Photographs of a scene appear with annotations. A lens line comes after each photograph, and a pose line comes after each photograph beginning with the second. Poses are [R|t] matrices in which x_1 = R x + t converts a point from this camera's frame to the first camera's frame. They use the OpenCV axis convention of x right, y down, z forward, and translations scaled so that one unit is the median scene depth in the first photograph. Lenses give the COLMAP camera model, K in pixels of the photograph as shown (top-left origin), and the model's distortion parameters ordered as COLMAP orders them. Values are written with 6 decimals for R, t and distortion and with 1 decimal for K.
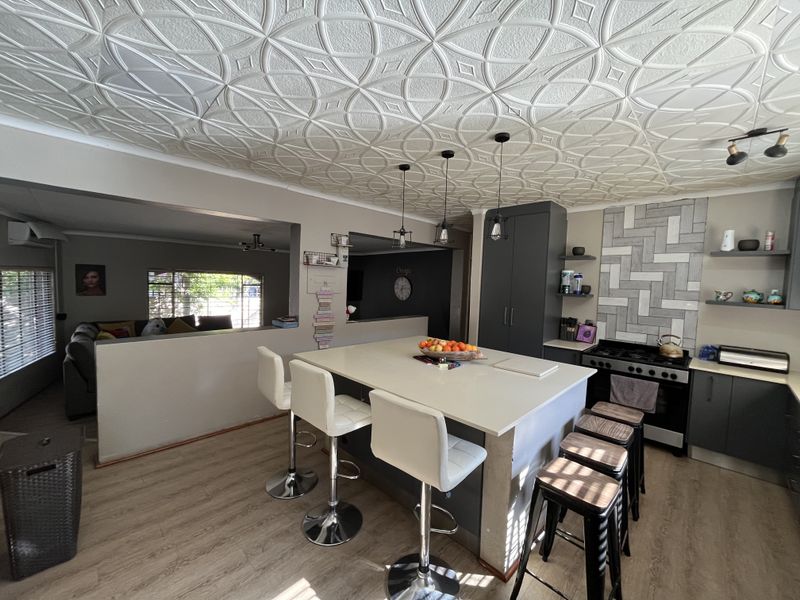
lens RADIAL K [[321.1, 0, 397.9], [0, 321.1, 295.9], [0, 0, 1]] dist [-0.000951, -0.000275]
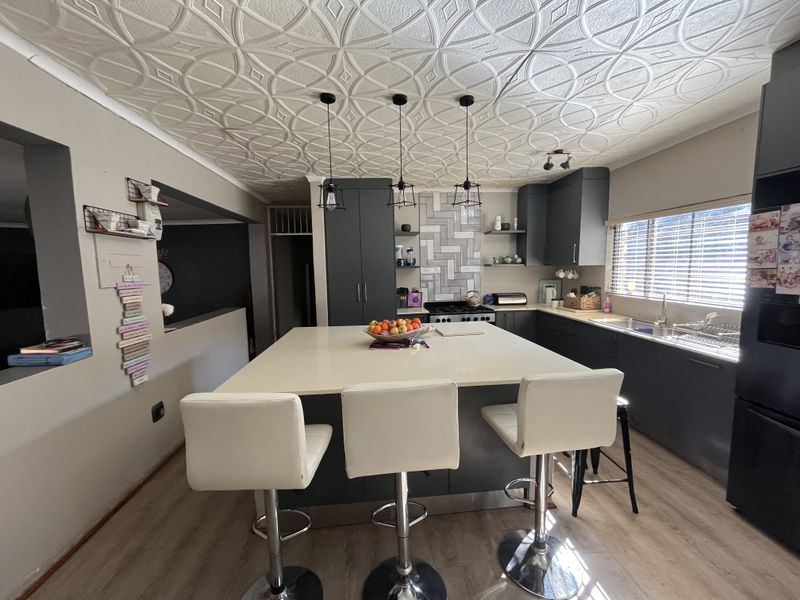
lens RADIAL K [[323.6, 0, 400.0], [0, 323.6, 300.0], [0, 0, 1]] dist [-0.000402, -0.000152]
pose [[0.647838, -0.127001, 0.751117, -0.360483], [0.081409, 0.991900, 0.097499, -0.000690], [-0.757415, -0.002016, 0.652930, 0.288339]]
